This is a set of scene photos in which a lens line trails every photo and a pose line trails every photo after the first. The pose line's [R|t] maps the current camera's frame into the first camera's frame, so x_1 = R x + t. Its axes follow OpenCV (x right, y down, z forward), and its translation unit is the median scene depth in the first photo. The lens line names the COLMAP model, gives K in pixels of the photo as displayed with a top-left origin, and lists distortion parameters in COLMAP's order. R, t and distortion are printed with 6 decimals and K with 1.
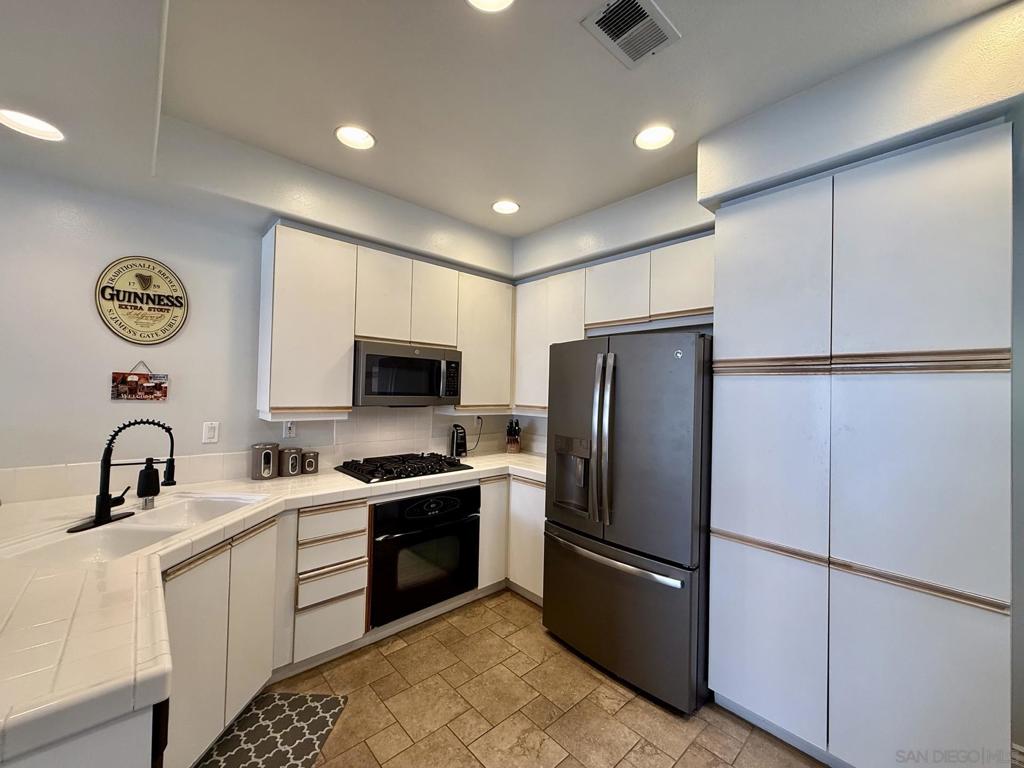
lens RADIAL K [[414.0, 0, 542.3], [0, 414.0, 388.2], [0, 0, 1]] dist [0.001263, 0.000147]
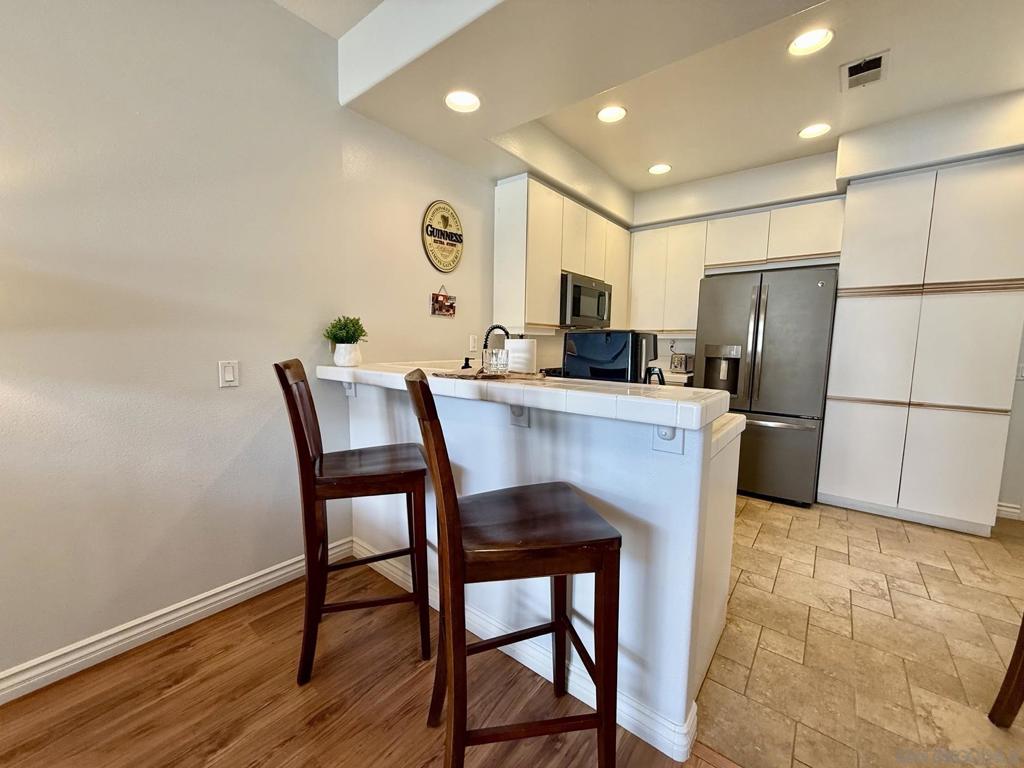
lens RADIAL K [[414.0, 0, 536.1], [0, 414.0, 391.9], [0, 0, 1]] dist [0.001263, 0.000147]
pose [[0.987041, -0.028185, 0.157972, -0.907212], [0.007936, 0.991824, 0.127370, 0.104456], [-0.160270, -0.124466, 0.979194, -0.363907]]
